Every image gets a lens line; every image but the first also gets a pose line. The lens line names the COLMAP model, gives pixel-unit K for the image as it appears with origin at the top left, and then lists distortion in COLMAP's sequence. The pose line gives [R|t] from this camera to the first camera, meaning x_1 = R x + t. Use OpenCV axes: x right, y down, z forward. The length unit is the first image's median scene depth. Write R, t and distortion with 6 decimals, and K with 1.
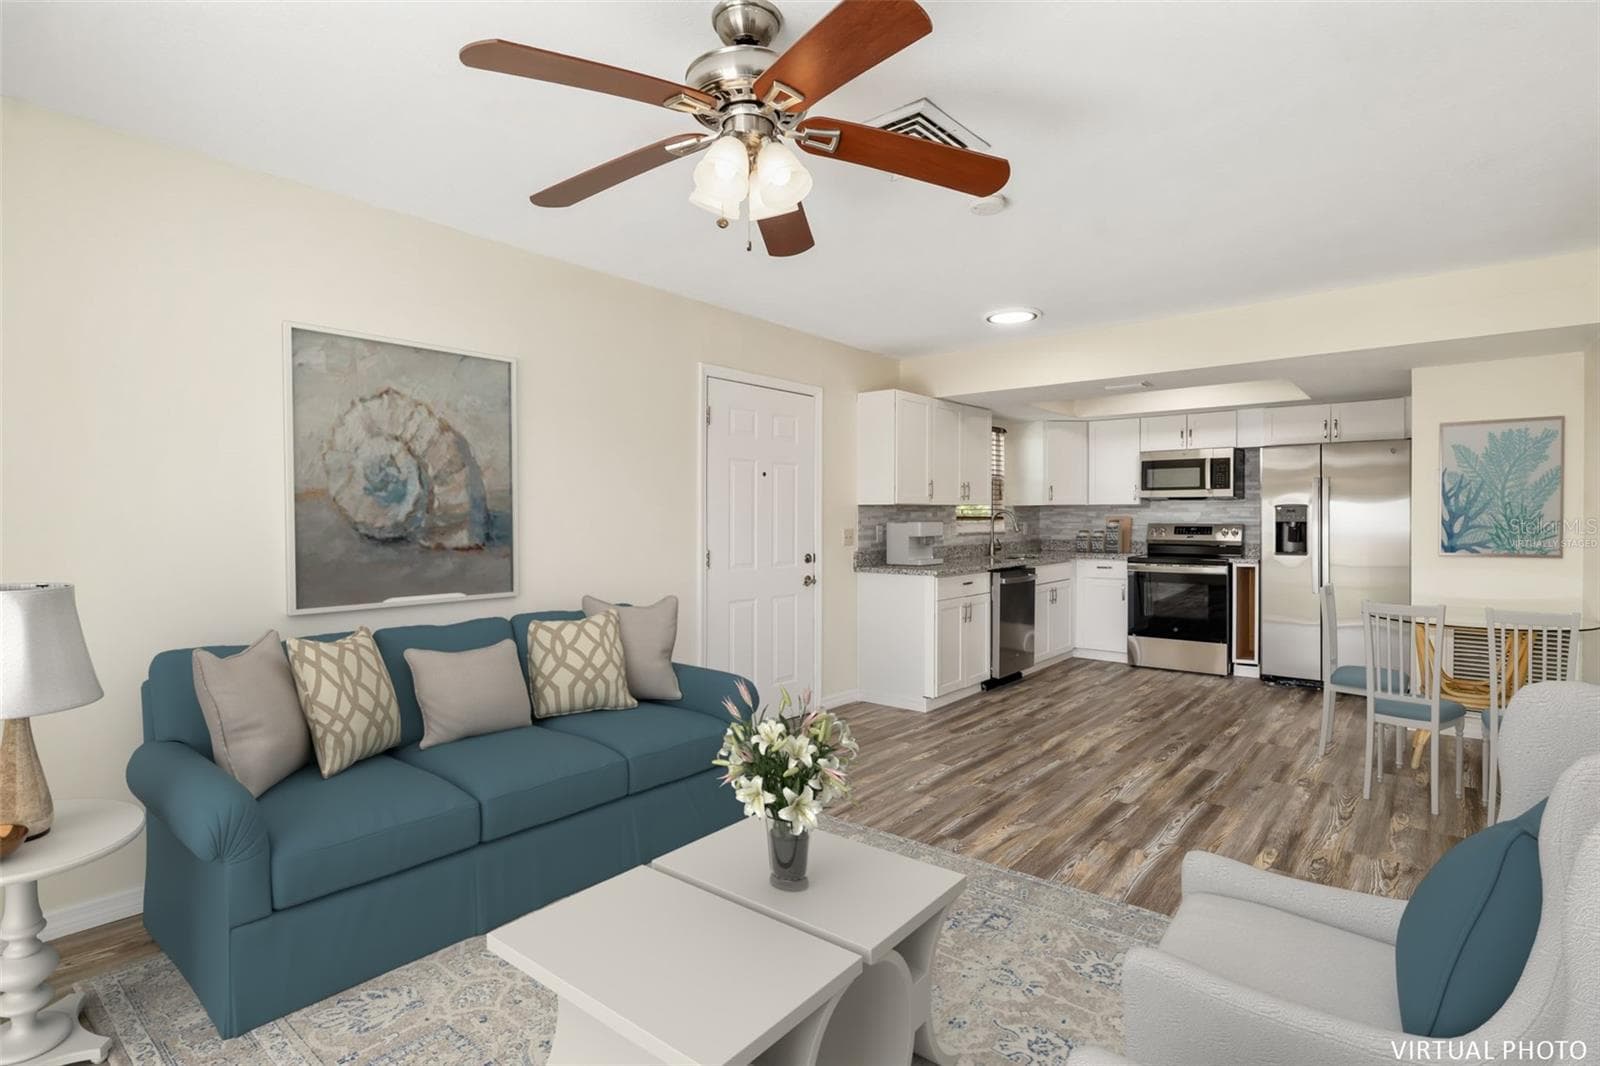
lens RADIAL K [[800.6, 0, 803.6], [0, 800.6, 525.9], [0, 0, 1]] dist [0.002628, -0.001929]
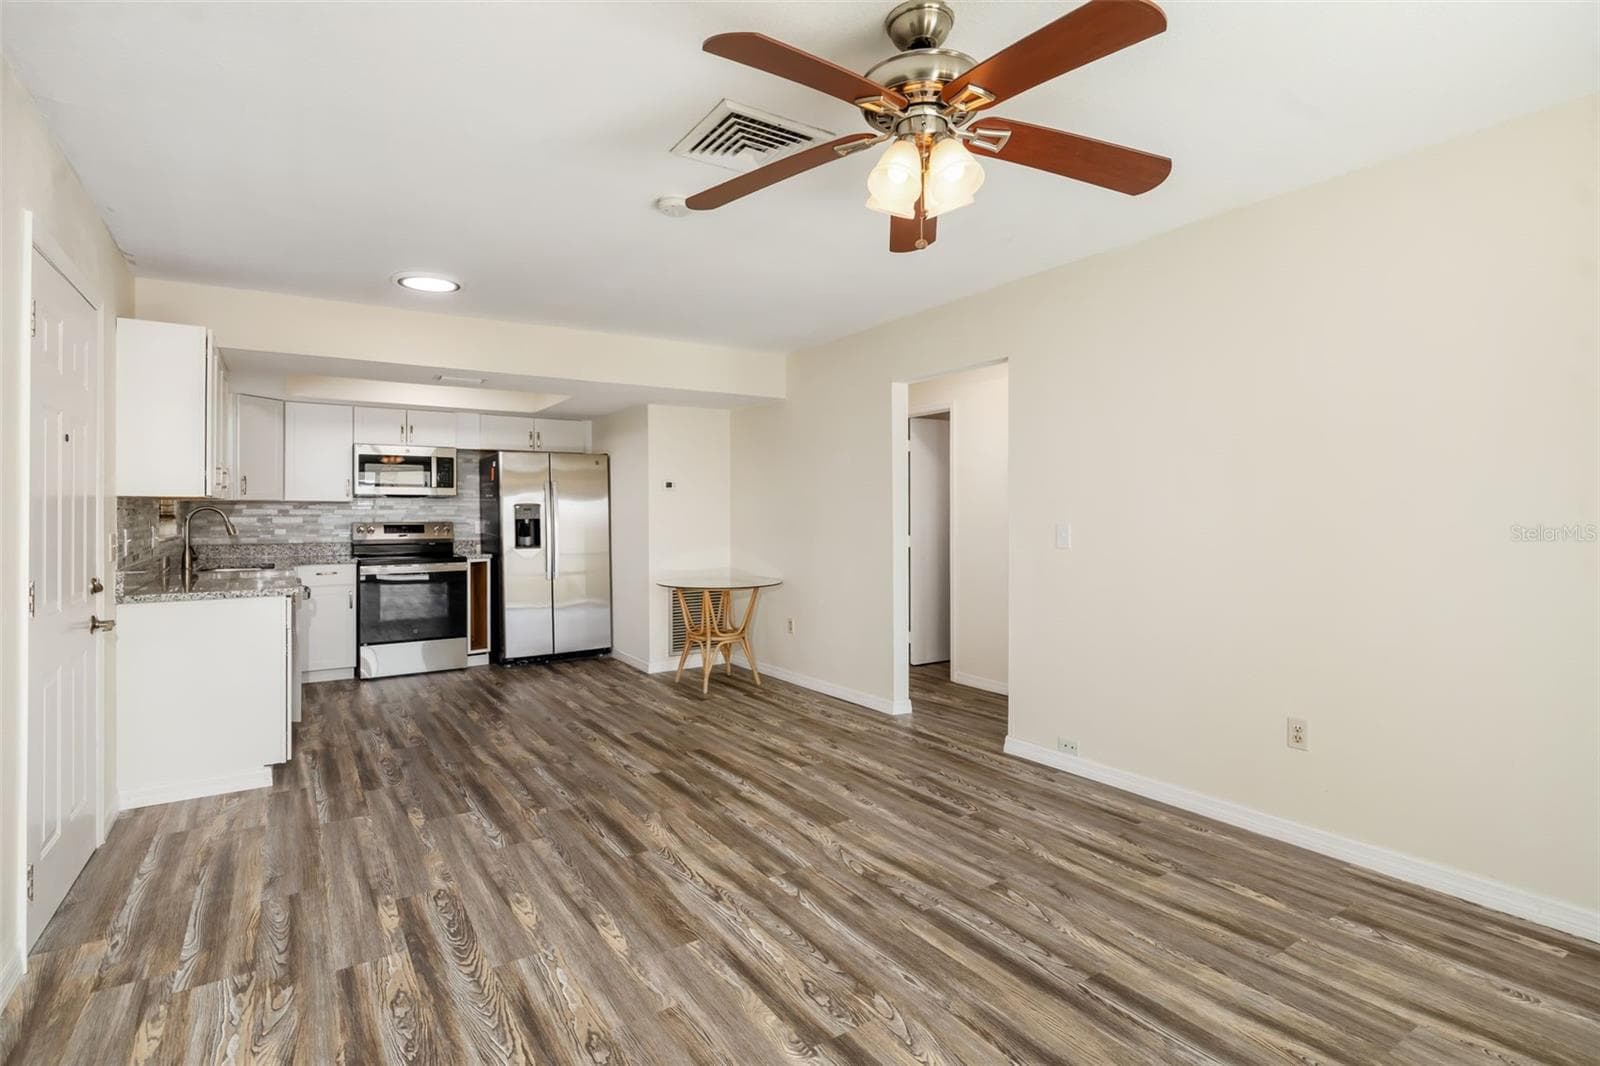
lens RADIAL K [[810.7, 0, 801.0], [0, 810.7, 501.6], [0, 0, 1]] dist [0.002599, -0.000041]
pose [[0.268812, 0.016263, 0.963055, -0.390439], [0.012981, 0.999705, -0.020505, -0.000978], [-0.963105, 0.018014, 0.268522, 0.313285]]
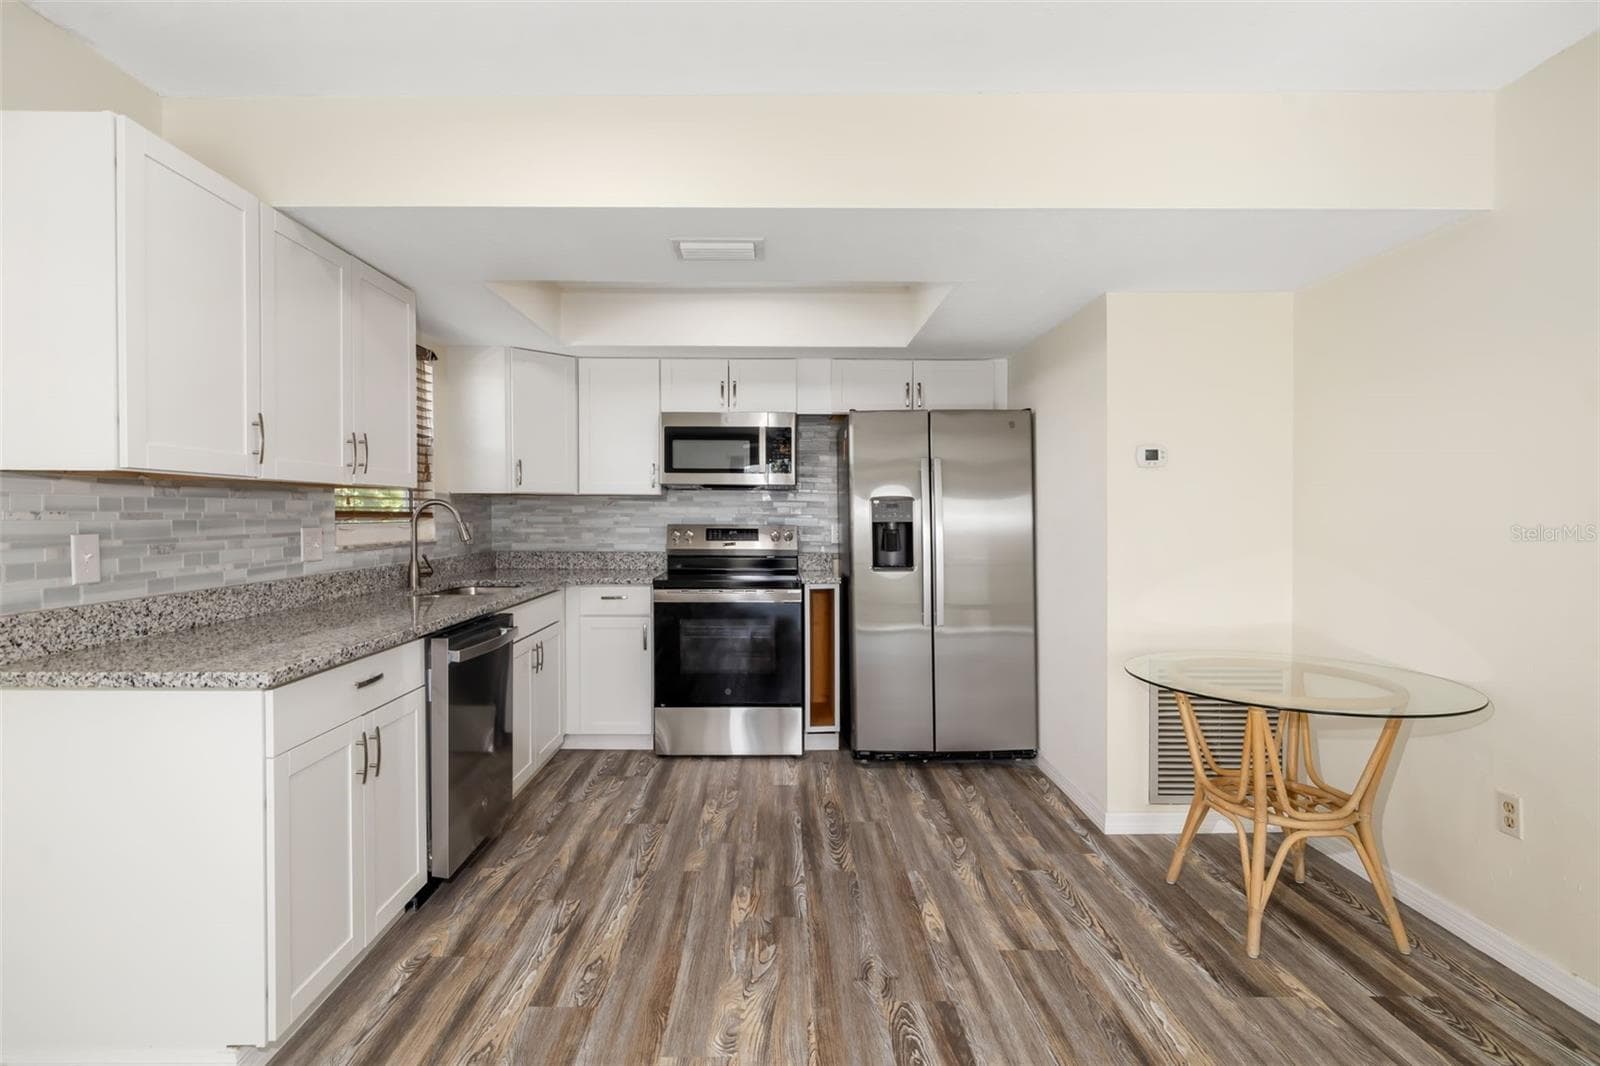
lens RADIAL K [[789.7, 0, 779.4], [0, 789.7, 525.2], [0, 0, 1]] dist [0.030013, -0.000179]
pose [[0.766458, -0.004360, 0.642280, 0.103070], [0.003242, 0.999990, 0.002920, -0.004402], [-0.642286, -0.000155, 0.766465, 0.540471]]
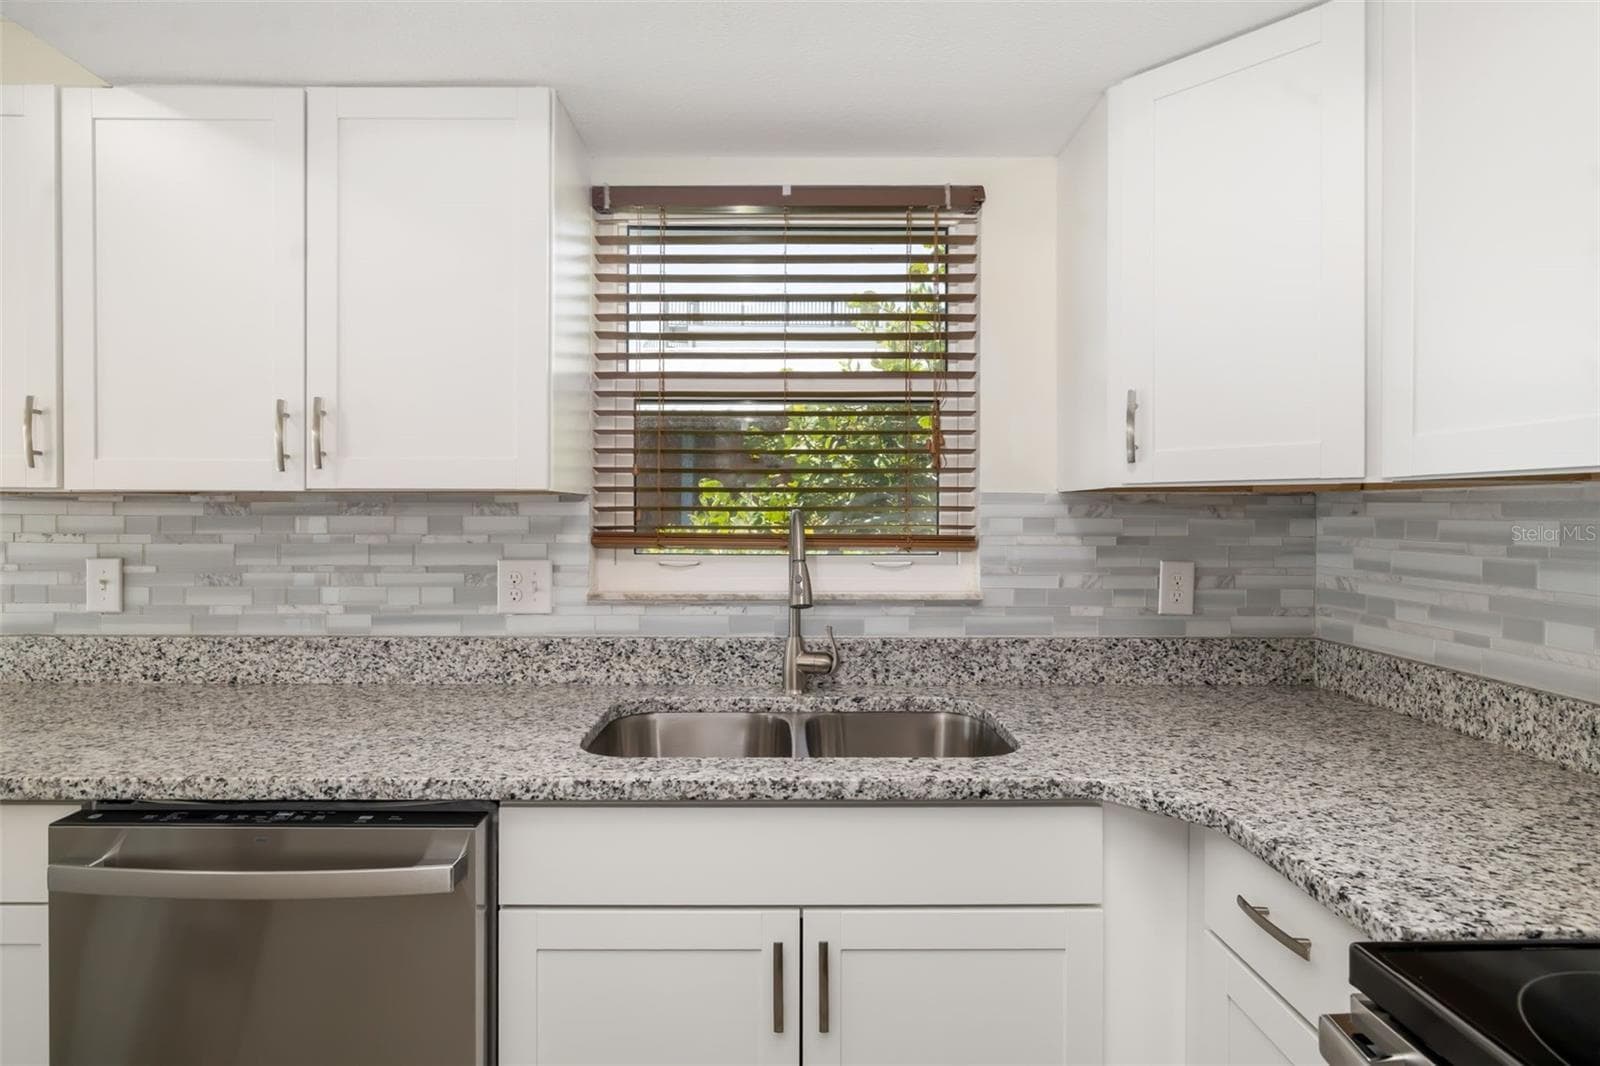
lens RADIAL K [[800.6, 0, 803.6], [0, 800.6, 525.9], [0, 0, 1]] dist [0.002628, -0.001929]
pose [[0.646676, 0.015623, -0.762605, 0.507960], [-0.015973, 0.999848, 0.006939, -0.019495], [0.762597, 0.007694, 0.646828, 0.995731]]
